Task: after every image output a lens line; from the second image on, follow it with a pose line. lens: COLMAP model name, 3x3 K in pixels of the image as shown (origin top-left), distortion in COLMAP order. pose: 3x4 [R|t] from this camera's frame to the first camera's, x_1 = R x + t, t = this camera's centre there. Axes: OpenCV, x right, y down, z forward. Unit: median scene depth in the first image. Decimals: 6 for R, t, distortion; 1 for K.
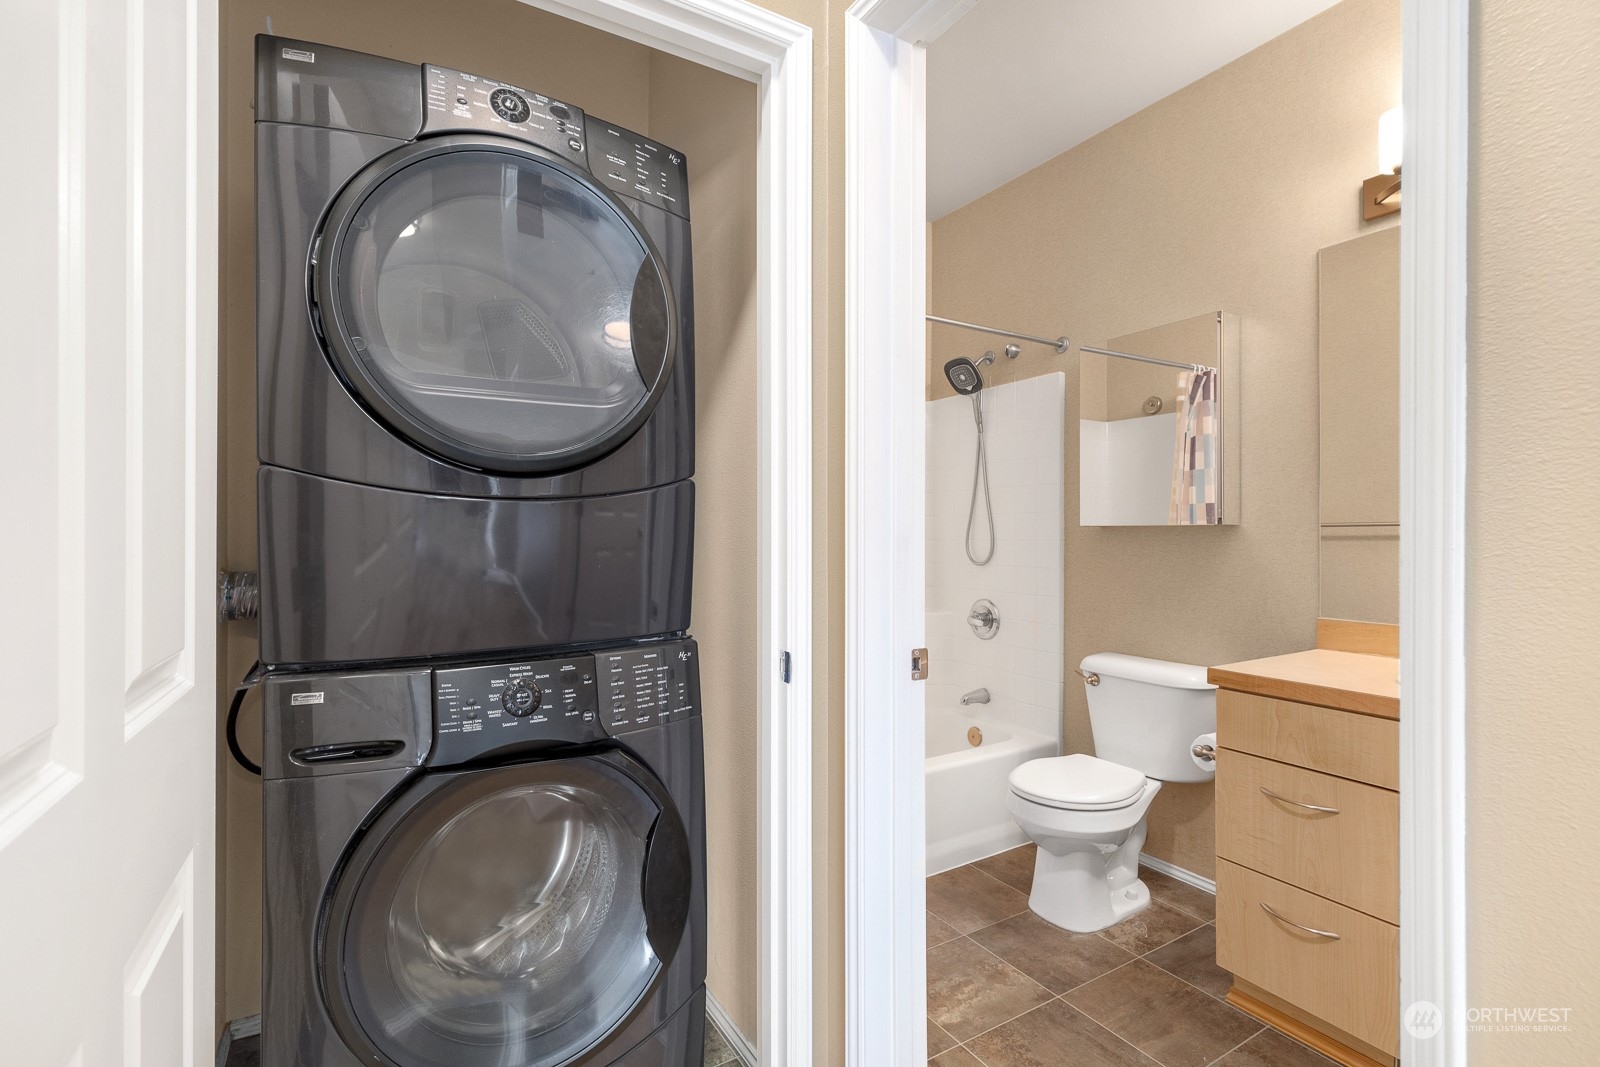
lens RADIAL K [[726.9, 0, 798.8], [0, 726.9, 540.5], [0, 0, 1]] dist [0.007427, -0.000614]
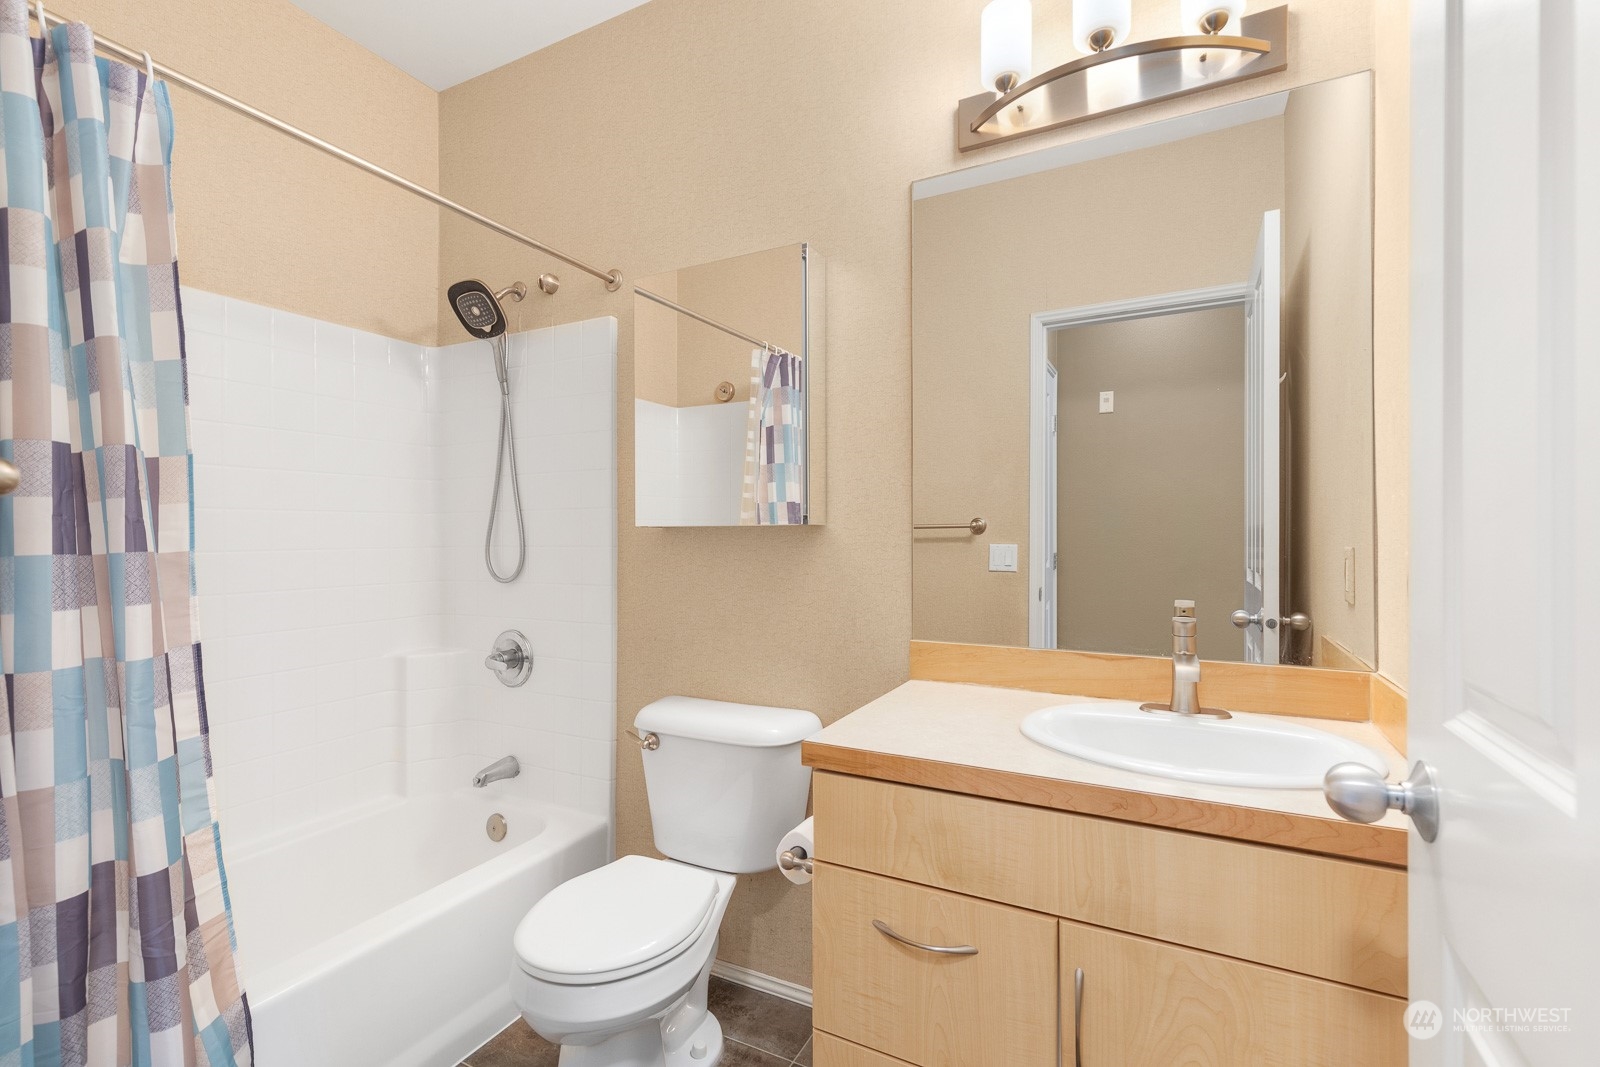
lens RADIAL K [[726.9, 0, 798.8], [0, 726.9, 540.5], [0, 0, 1]] dist [0.007427, -0.000614]
pose [[0.850811, 0.002509, 0.525466, 0.135128], [0.002874, 0.999951, -0.009429, 0.000932], [-0.525464, 0.009533, 0.850763, 0.279143]]
